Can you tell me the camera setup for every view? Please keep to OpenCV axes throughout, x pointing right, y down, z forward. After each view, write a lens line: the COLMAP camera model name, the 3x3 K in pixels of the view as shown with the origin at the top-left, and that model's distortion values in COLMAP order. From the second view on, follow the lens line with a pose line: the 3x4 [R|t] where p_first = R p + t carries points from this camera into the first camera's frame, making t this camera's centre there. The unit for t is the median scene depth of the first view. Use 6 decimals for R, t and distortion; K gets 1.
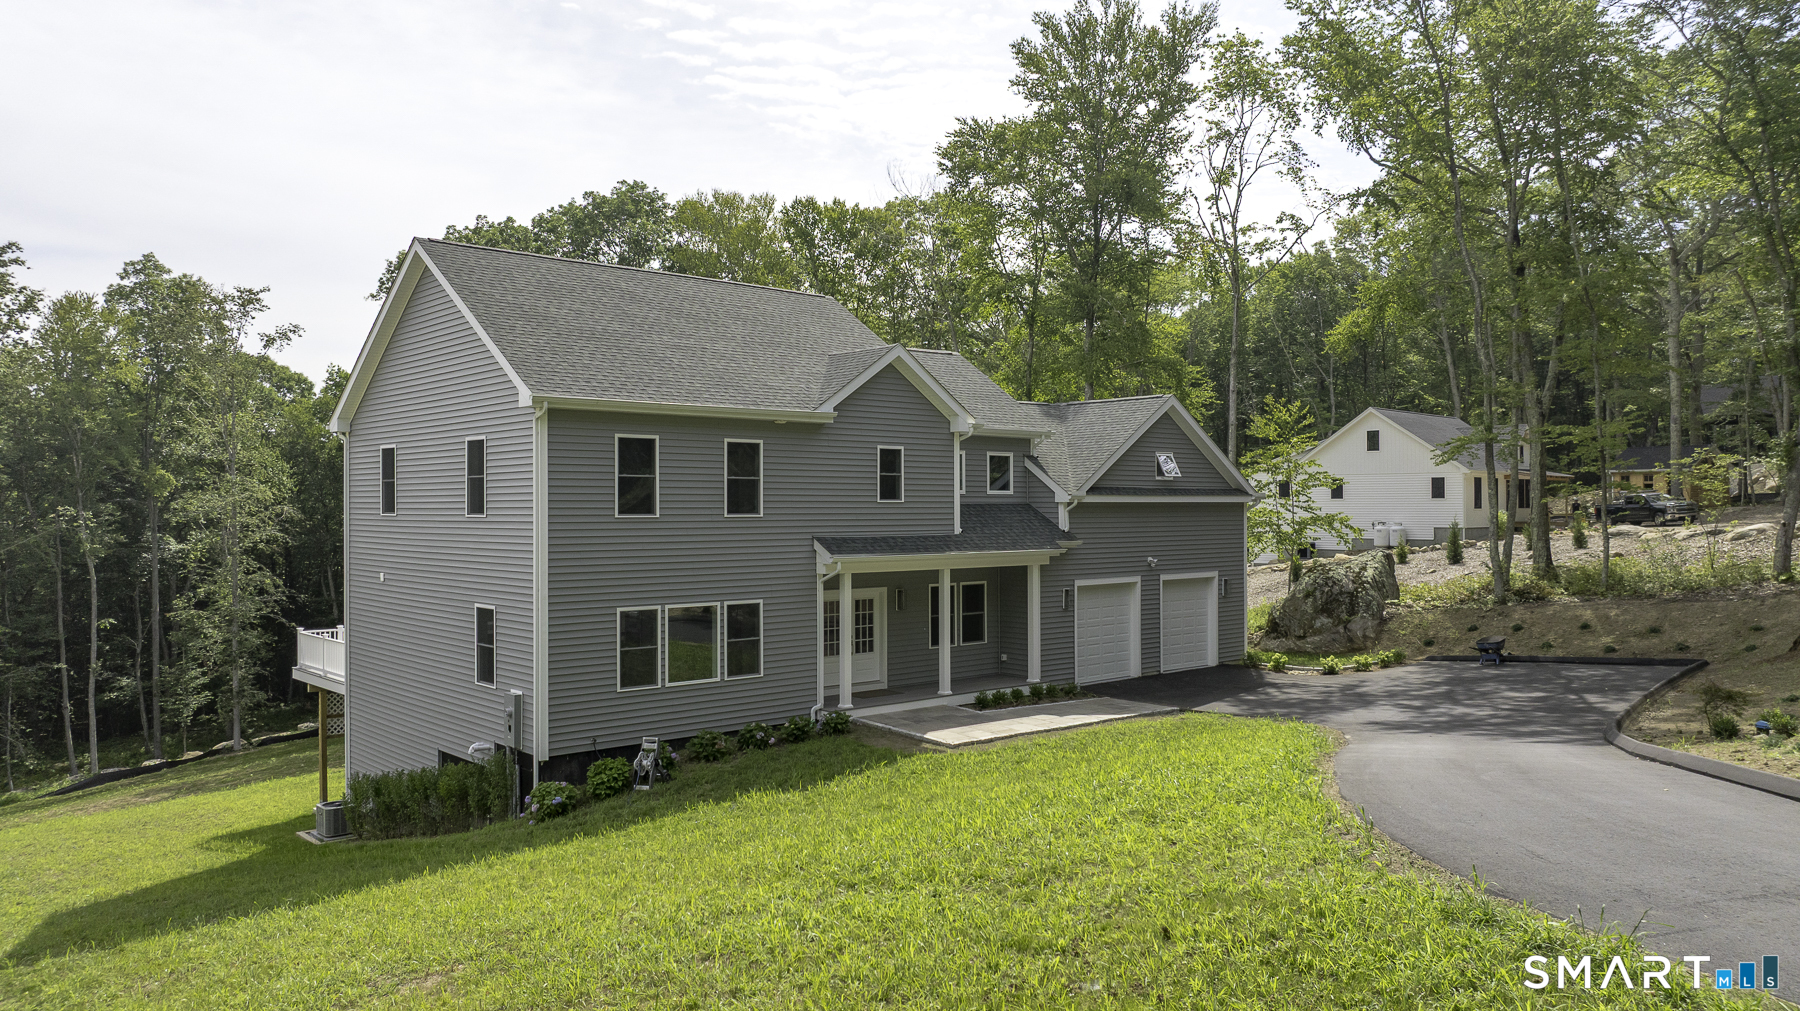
lens RADIAL K [[1260.8, 0, 900.0], [0, 1260.8, 505.5], [0, 0, 1]] dist [-0.006404, -0.001552]
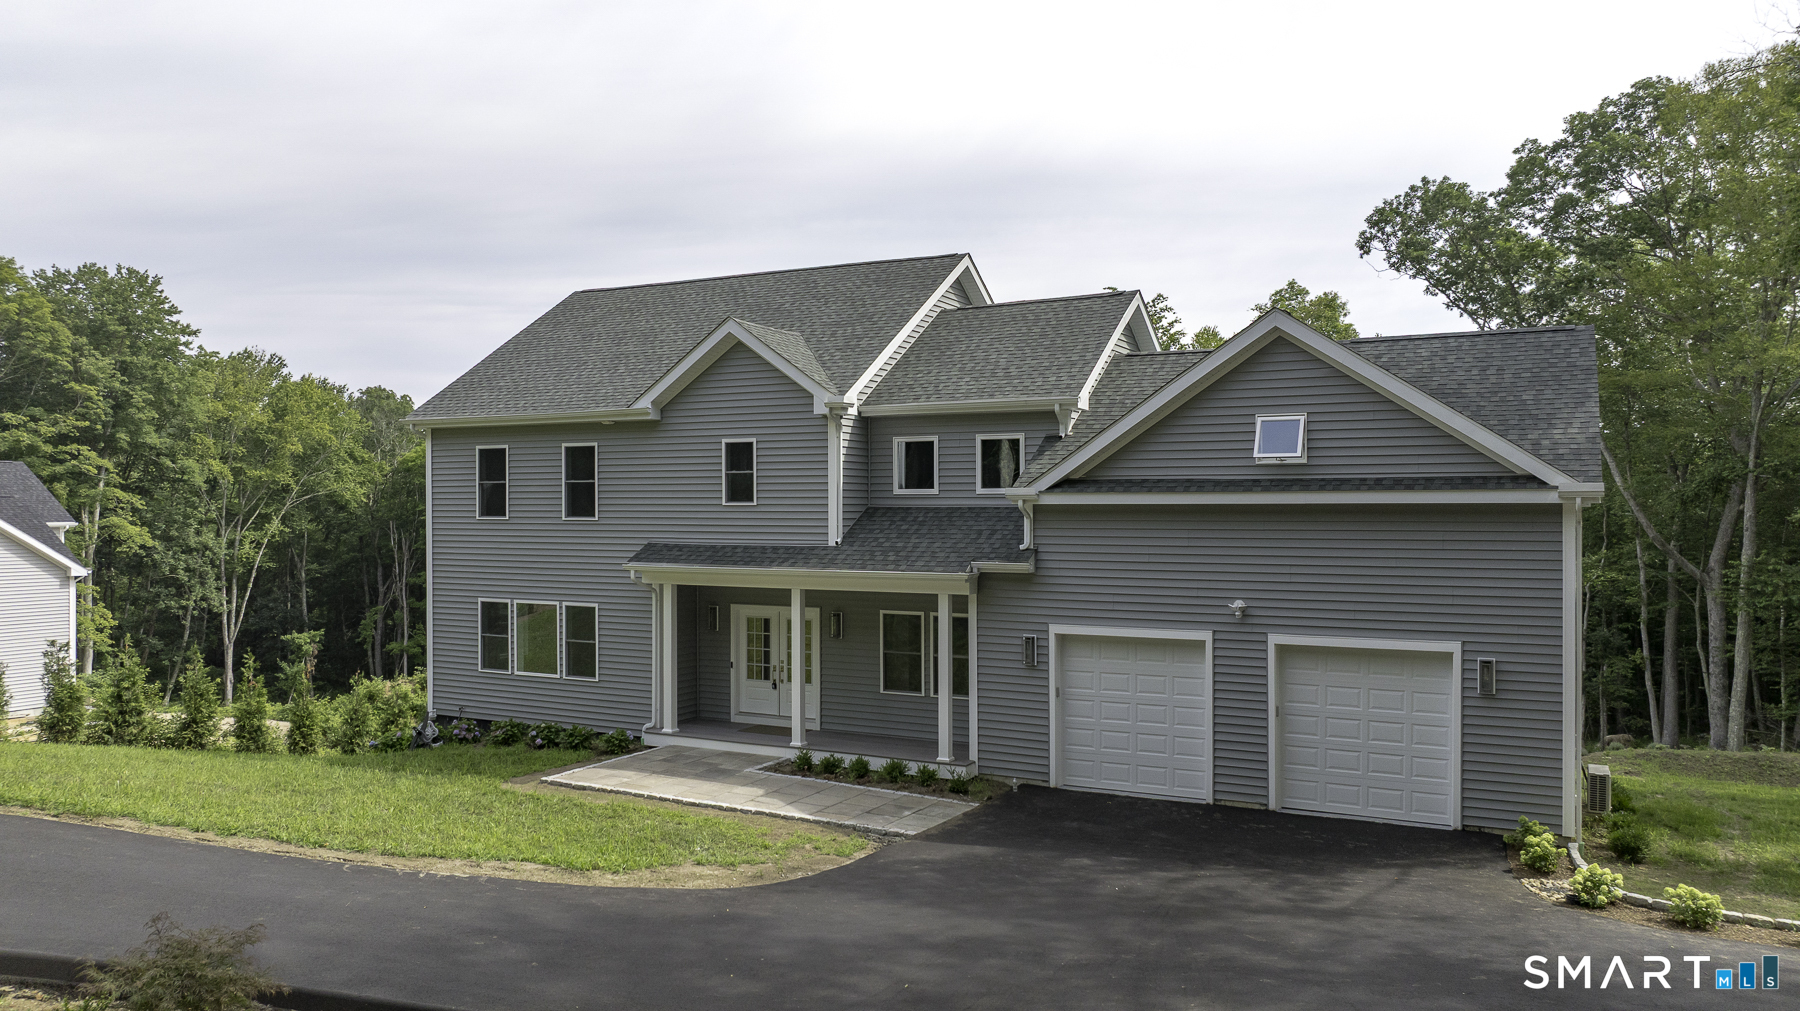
lens RADIAL K [[1260.8, 0, 900.0], [0, 1260.8, 505.5], [0, 0, 1]] dist [-0.006404, -0.001552]
pose [[0.360627, -0.003155, -0.932705, 0.880348], [-0.002460, 0.999988, -0.004334, 0.001149], [0.932707, 0.003857, 0.360614, 0.846179]]
